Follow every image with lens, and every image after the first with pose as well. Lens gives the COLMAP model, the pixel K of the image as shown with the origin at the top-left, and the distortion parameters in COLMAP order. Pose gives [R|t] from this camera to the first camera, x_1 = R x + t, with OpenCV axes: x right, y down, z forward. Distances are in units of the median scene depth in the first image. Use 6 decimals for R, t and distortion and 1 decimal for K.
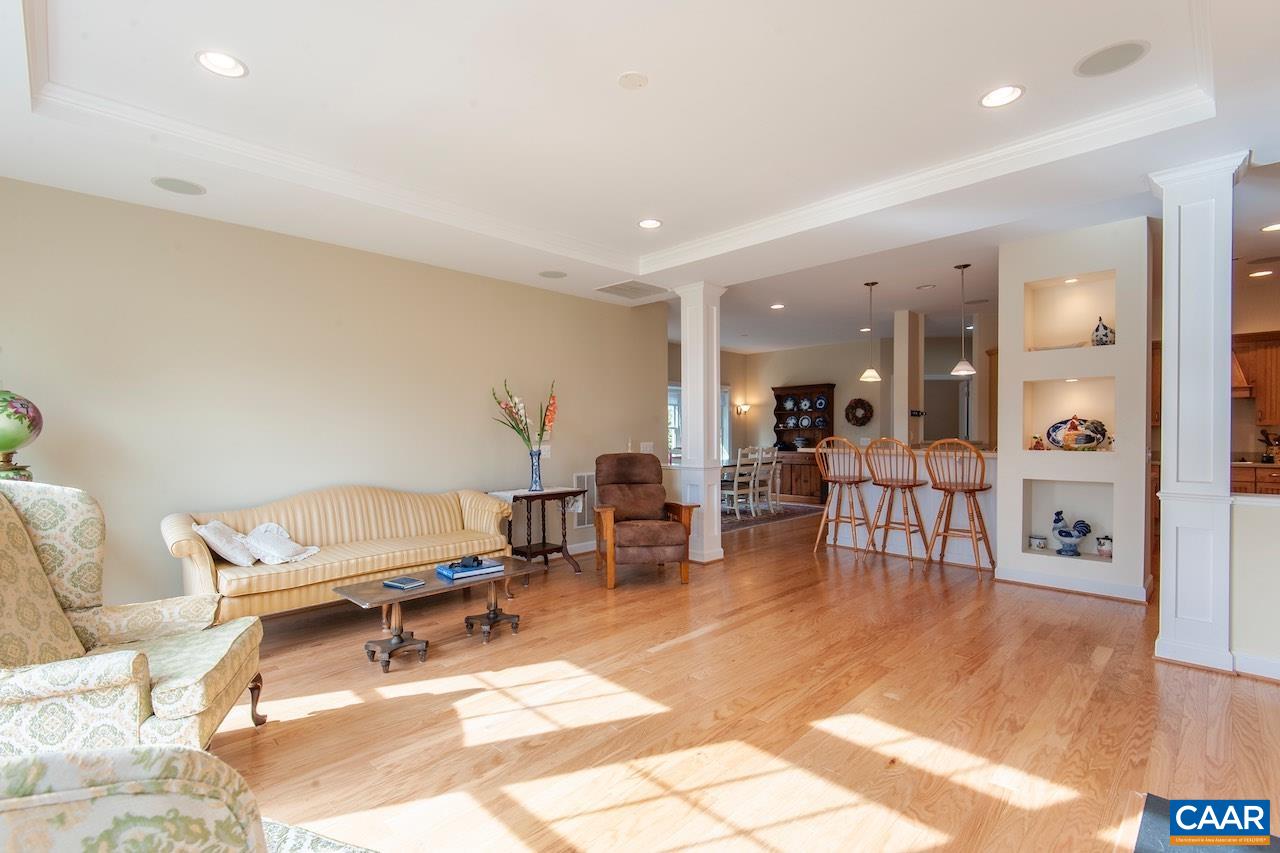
lens RADIAL K [[588.7, 0, 634.7], [0, 588.7, 432.7], [0, 0, 1]] dist [0.016225, -0.005268]
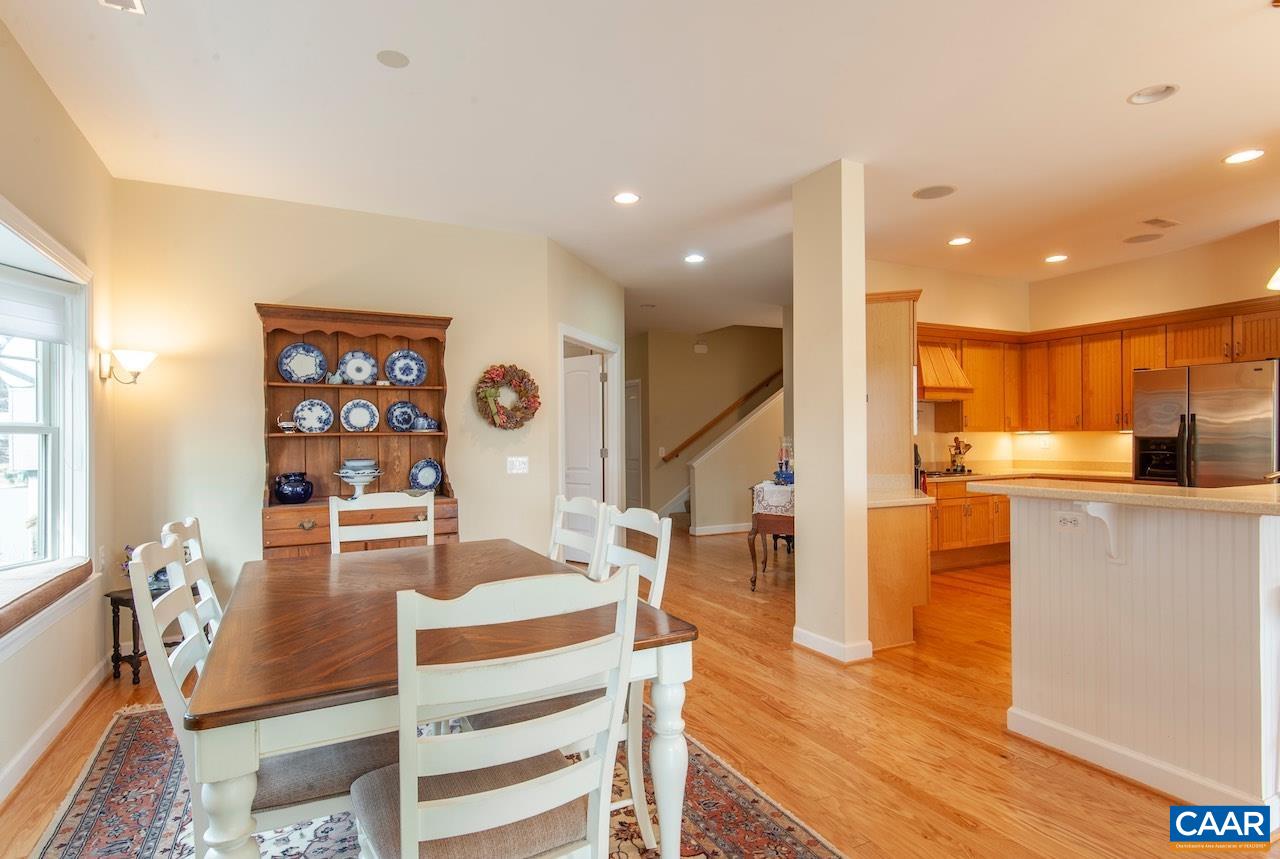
lens RADIAL K [[651.4, 0, 630.0], [0, 651.4, 436.1], [0, 0, 1]] dist [0.002229, -0.002790]
pose [[0.304197, 0.008001, 0.952576, -0.039070], [0.007012, 0.999919, -0.010638, -0.000631], [-0.952583, 0.009915, 0.304116, 0.742745]]
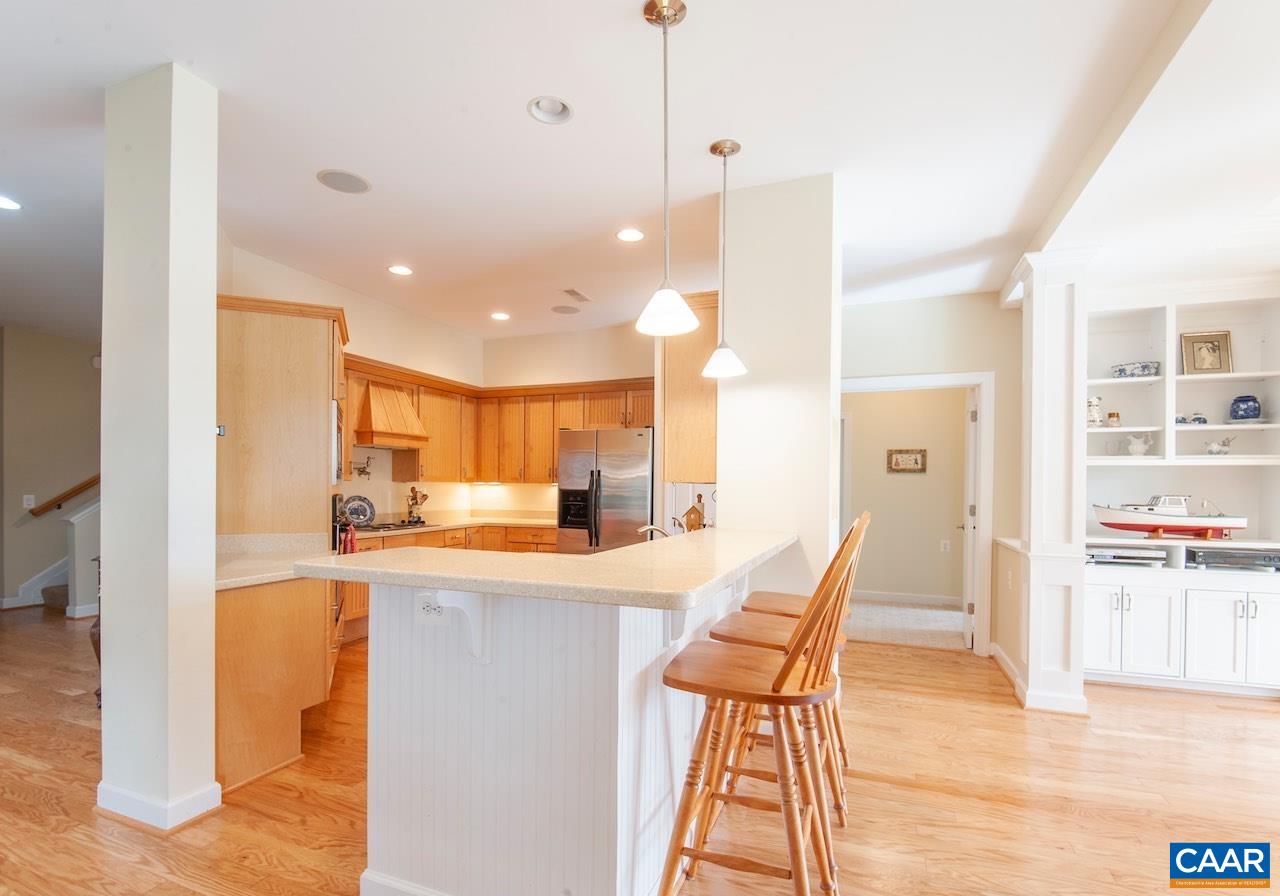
lens RADIAL K [[617.5, 0, 605.6], [0, 617.5, 491.9], [0, 0, 1]] dist [-0.020295, -0.002378]
pose [[-0.382793, -0.006374, 0.923812, 0.070504], [-0.005192, 0.999975, 0.004748, -0.003495], [-0.923819, -0.002979, -0.382817, 0.681057]]
